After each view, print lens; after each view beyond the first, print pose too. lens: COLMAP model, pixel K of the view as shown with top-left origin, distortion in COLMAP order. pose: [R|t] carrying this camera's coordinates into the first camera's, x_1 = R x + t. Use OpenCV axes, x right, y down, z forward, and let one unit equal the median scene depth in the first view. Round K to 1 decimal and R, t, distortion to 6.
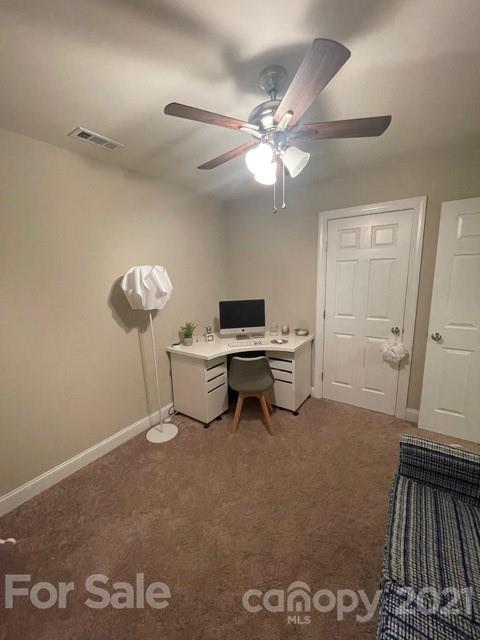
lens RADIAL K [[257.5, 0, 236.0], [0, 257.5, 320.6], [0, 0, 1]] dist [-0.003250, -0.000179]
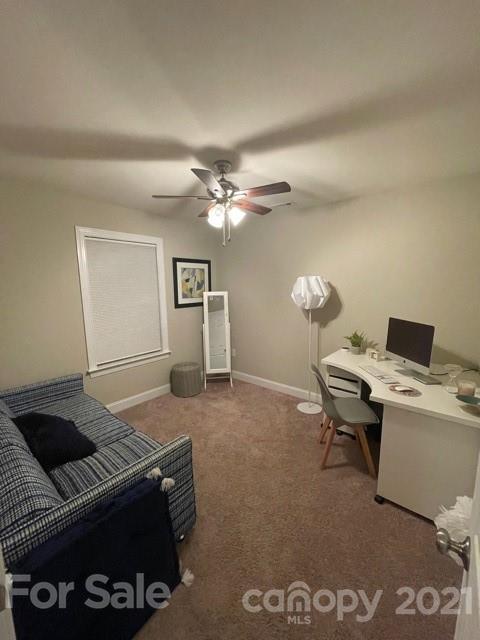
lens RADIAL K [[257.5, 0, 235.9], [0, 257.5, 319.5], [0, 0, 1]] dist [-0.003250, -0.000179]
pose [[-0.121881, 0.159443, -0.979654, 0.947267], [-0.183420, 0.966395, 0.180105, -0.146484], [0.975450, 0.201639, -0.088541, 0.708440]]
